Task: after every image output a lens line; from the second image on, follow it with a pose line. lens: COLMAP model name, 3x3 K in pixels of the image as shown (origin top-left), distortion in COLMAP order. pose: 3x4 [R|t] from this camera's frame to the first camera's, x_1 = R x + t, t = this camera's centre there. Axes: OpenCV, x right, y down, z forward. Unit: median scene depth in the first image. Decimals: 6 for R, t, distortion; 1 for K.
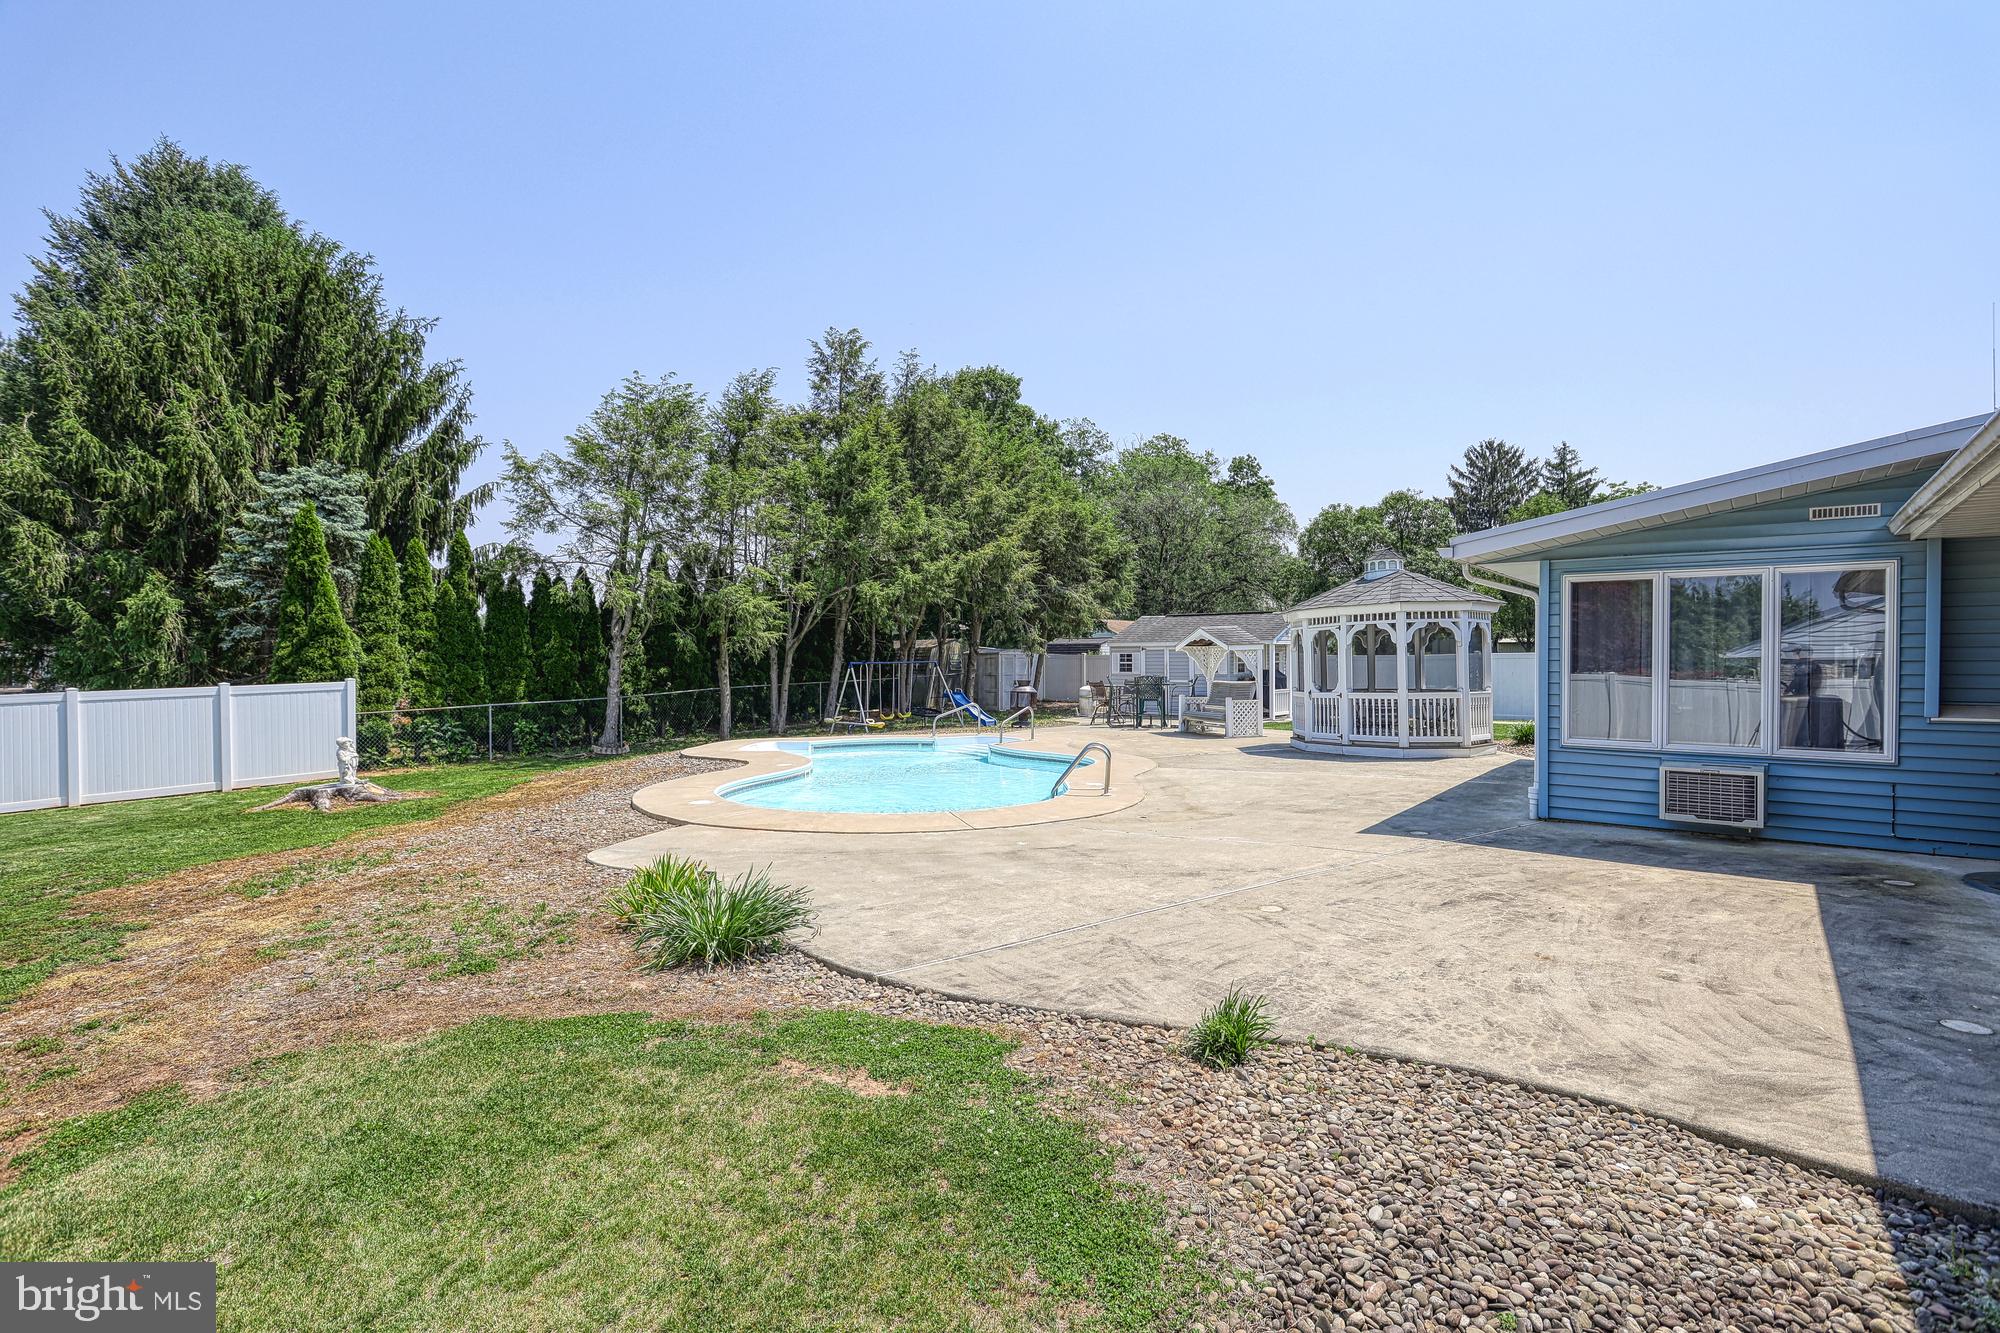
lens RADIAL K [[944.0, 0, 1003.9], [0, 944.0, 665.3], [0, 0, 1]] dist [-0.006407, 0.004379]
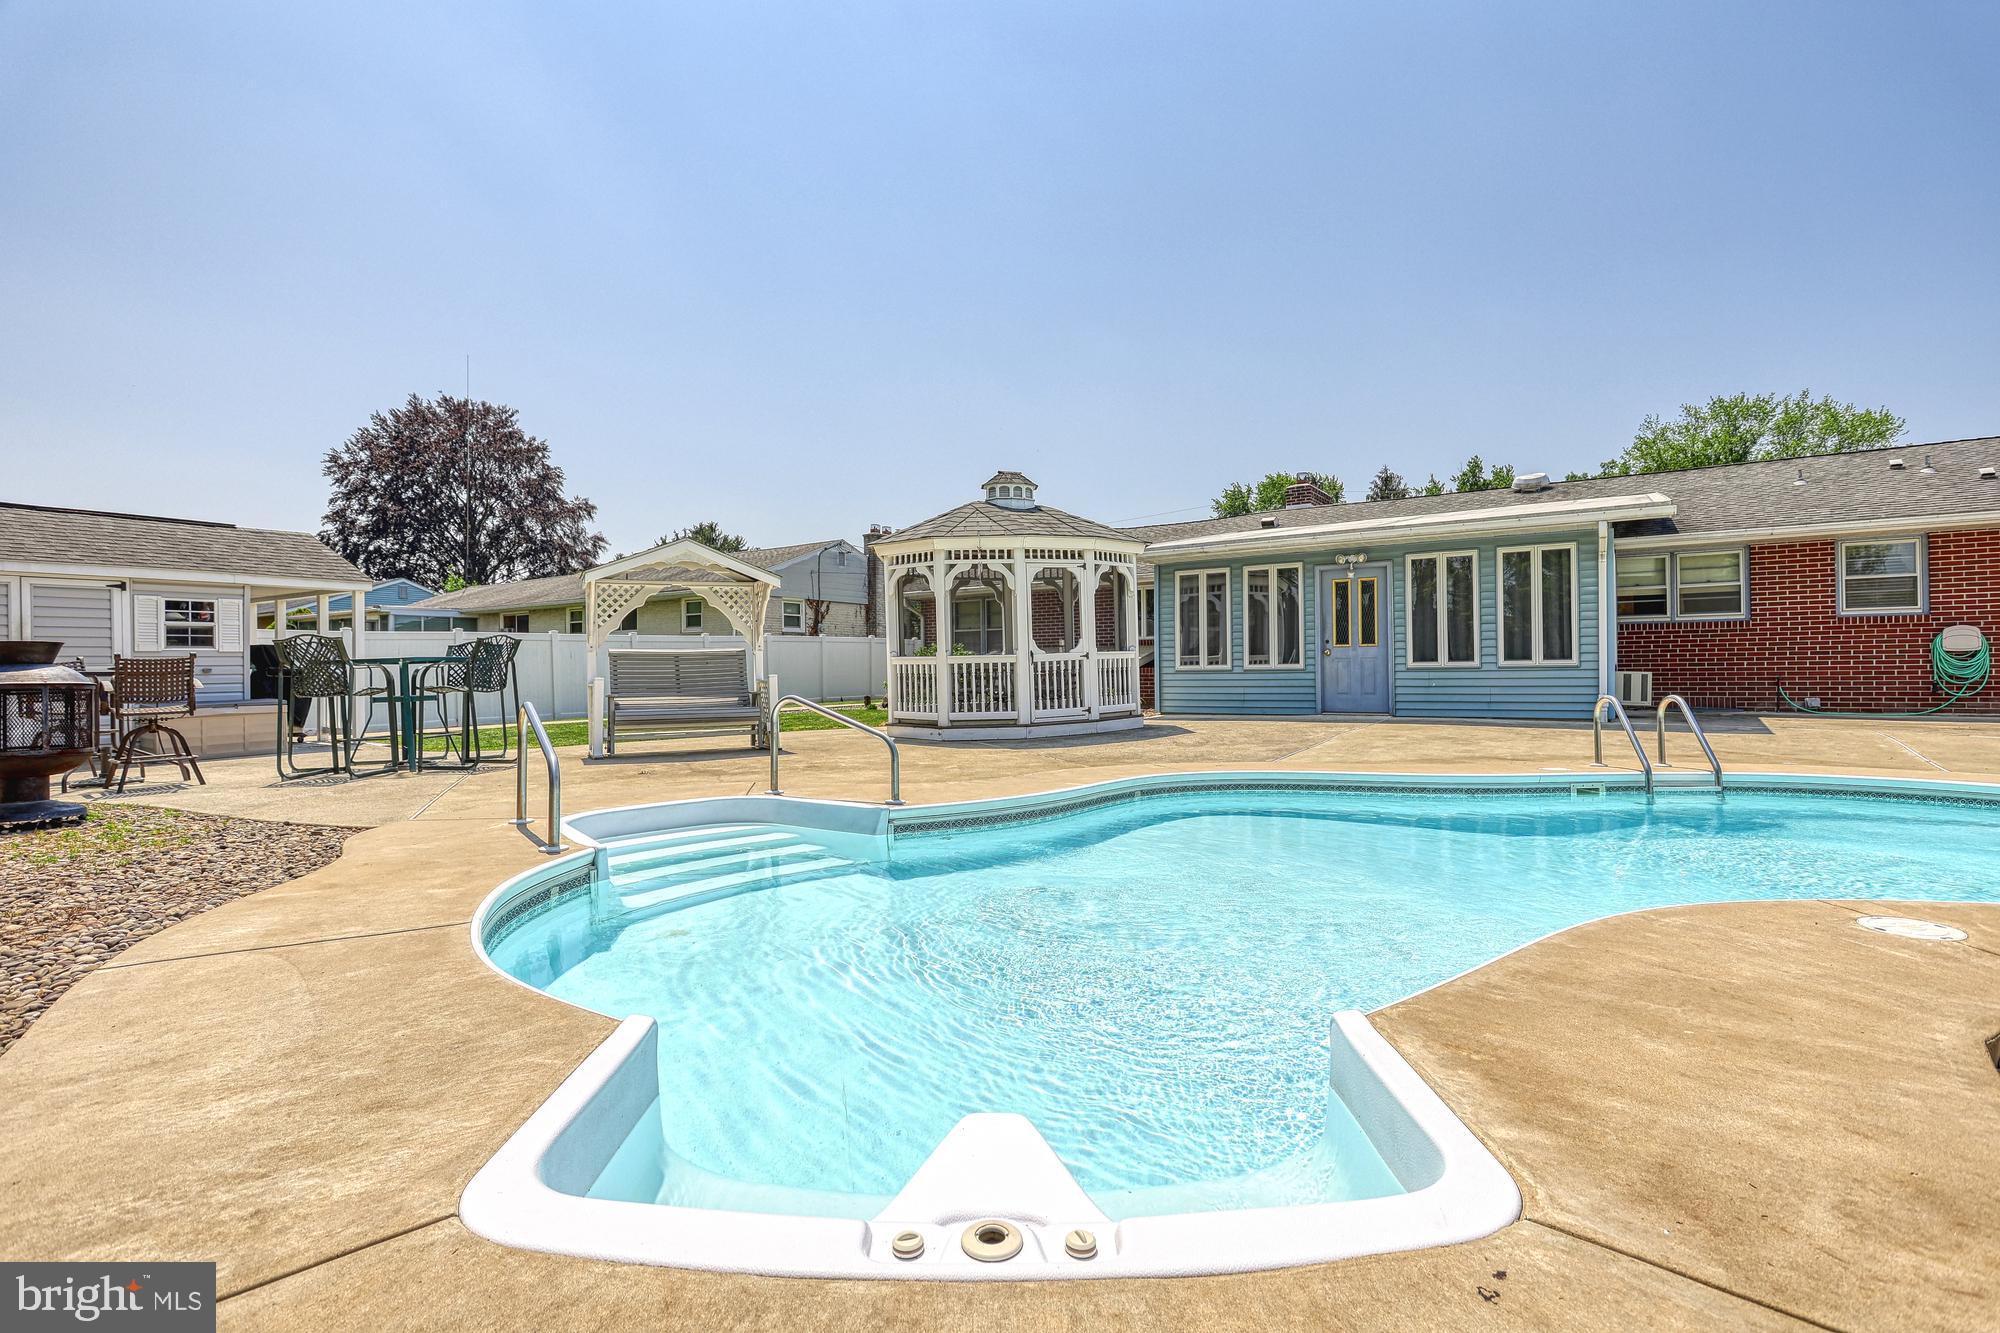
lens RADIAL K [[944.0, 0, 1003.9], [0, 944.0, 665.3], [0, 0, 1]] dist [-0.006407, 0.004379]
pose [[-0.091803, 0.009699, 0.995730, -0.240348], [0.019462, 0.999779, -0.007944, 0.027142], [-0.995587, 0.018650, -0.091971, 0.700394]]
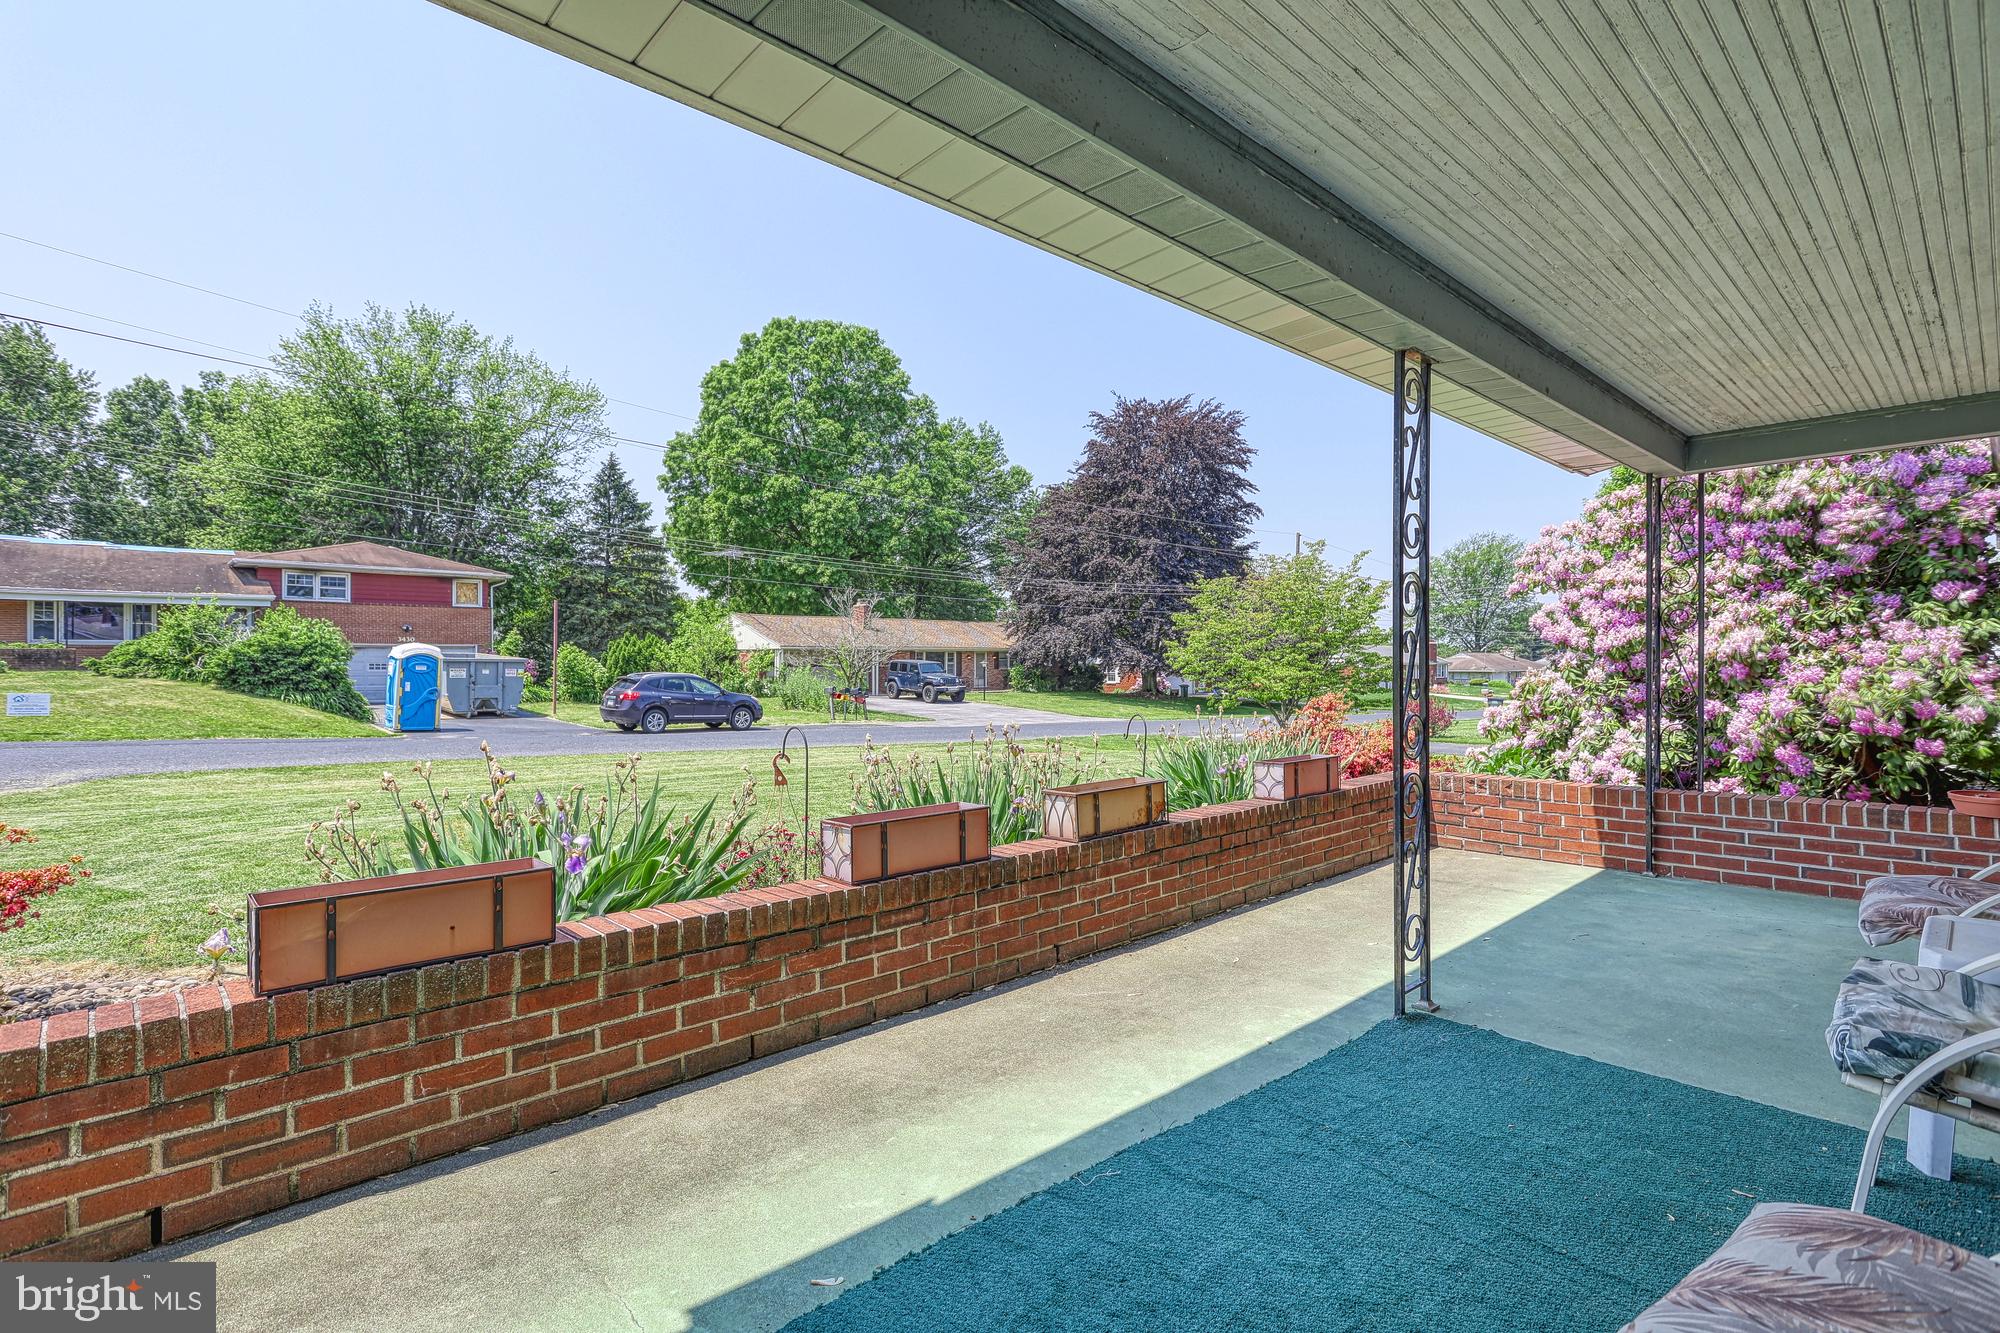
lens RADIAL K [[937.5, 0, 1009.1], [0, 937.5, 665.9], [0, 0, 1]] dist [-0.004511, 0.004699]
pose [[-0.989594, 0.001225, 0.143884, 0.718681], [0.003034, 0.999919, 0.012357, 0.021050], [-0.143857, 0.012665, -0.989517, 0.200386]]
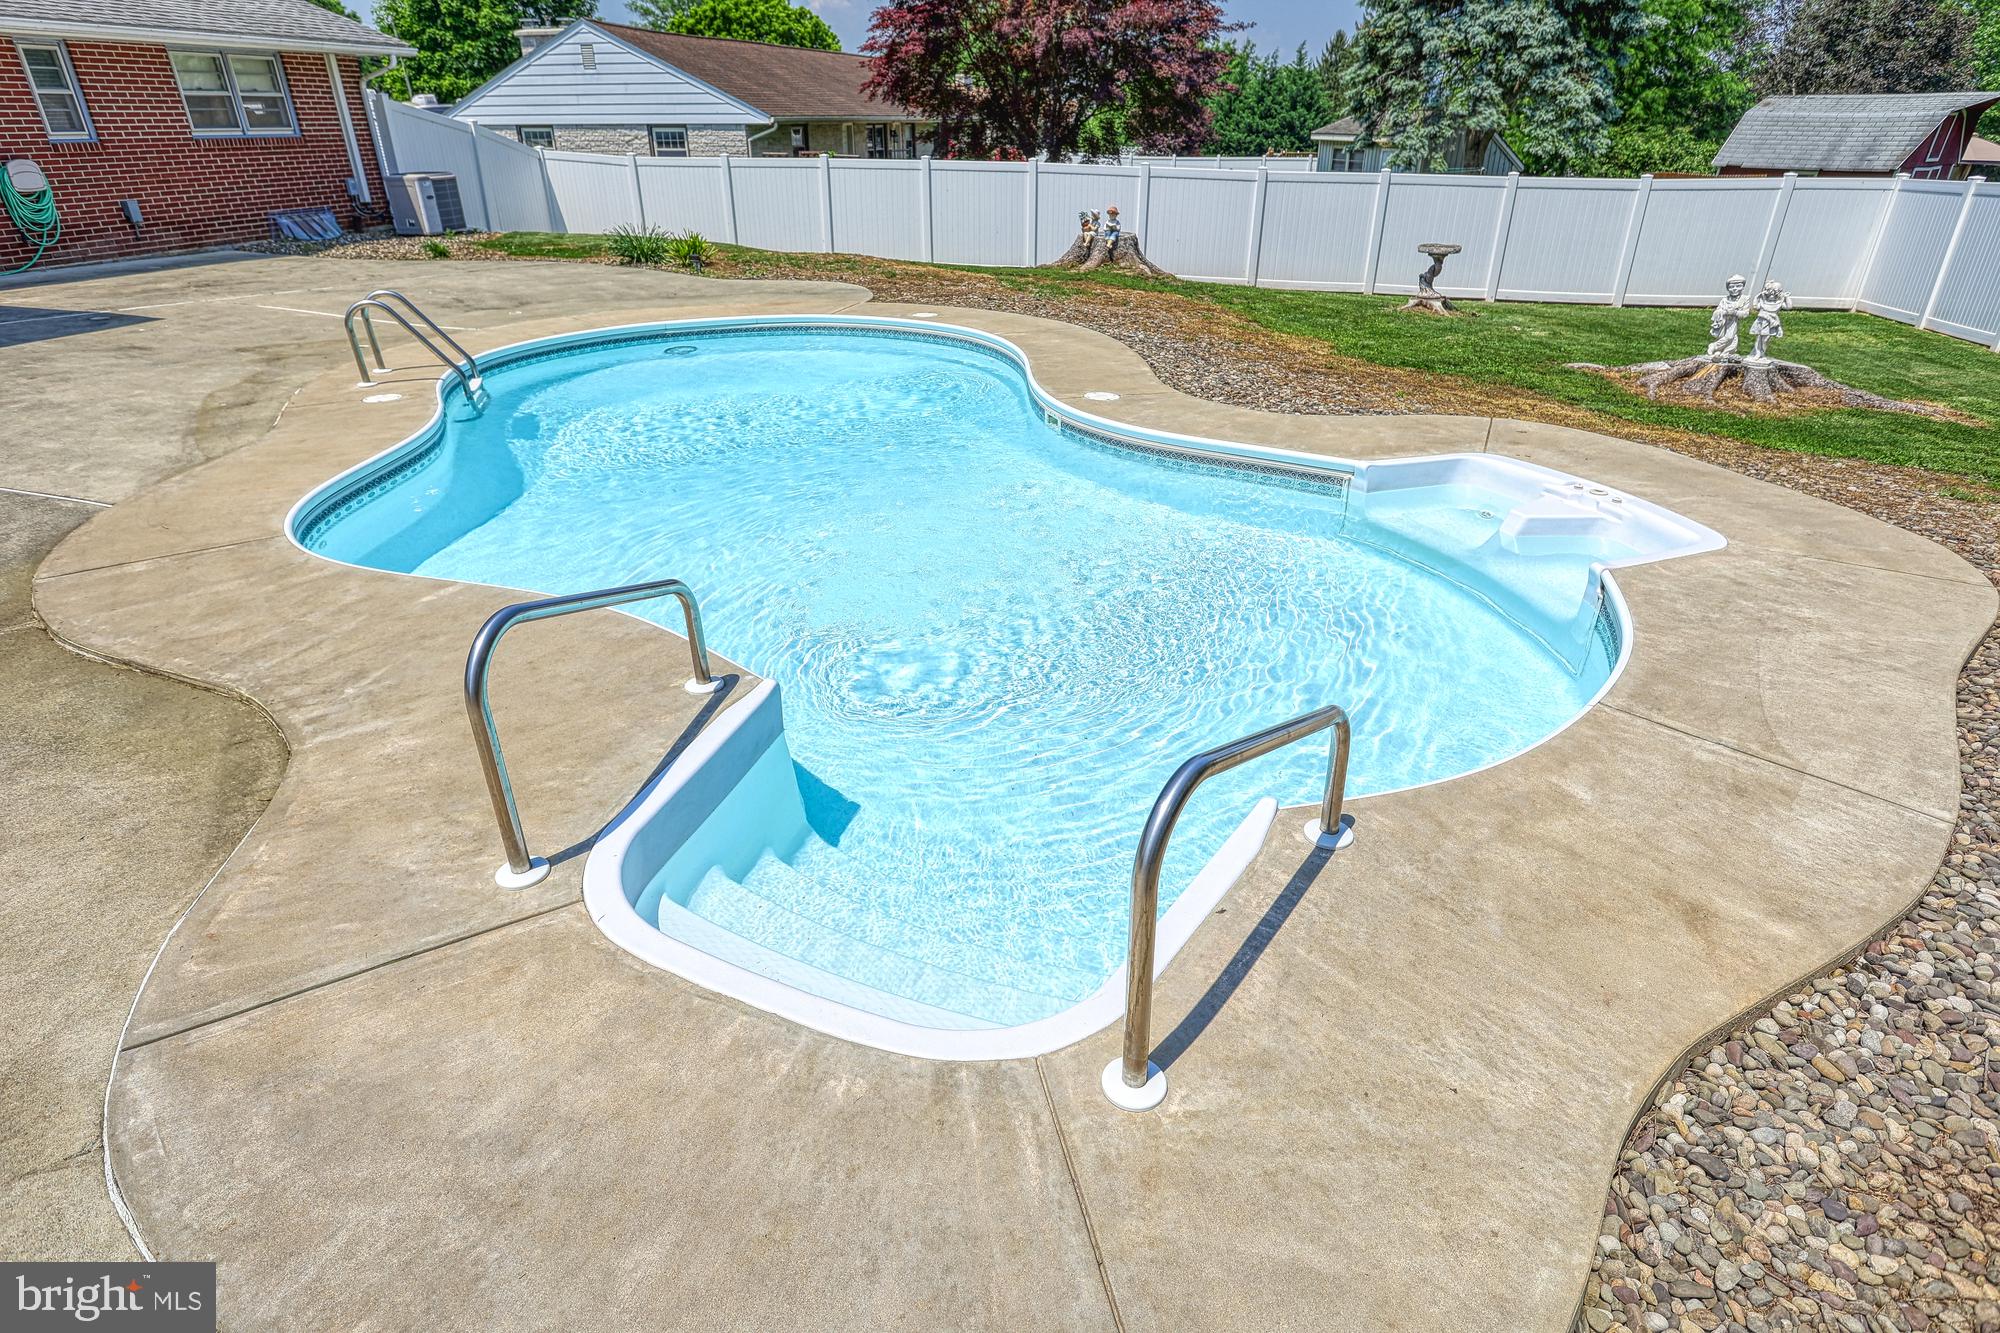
lens RADIAL K [[1067.3, 0, 1008.1], [0, 1067.3, 667.4], [0, 0, 1]] dist [-0.002591, 0.000169]
pose [[-0.909777, 0.191094, -0.368495, 0.013335], [-0.003362, 0.884311, 0.466887, -0.011231], [0.415084, 0.426002, -0.803883, 0.839033]]
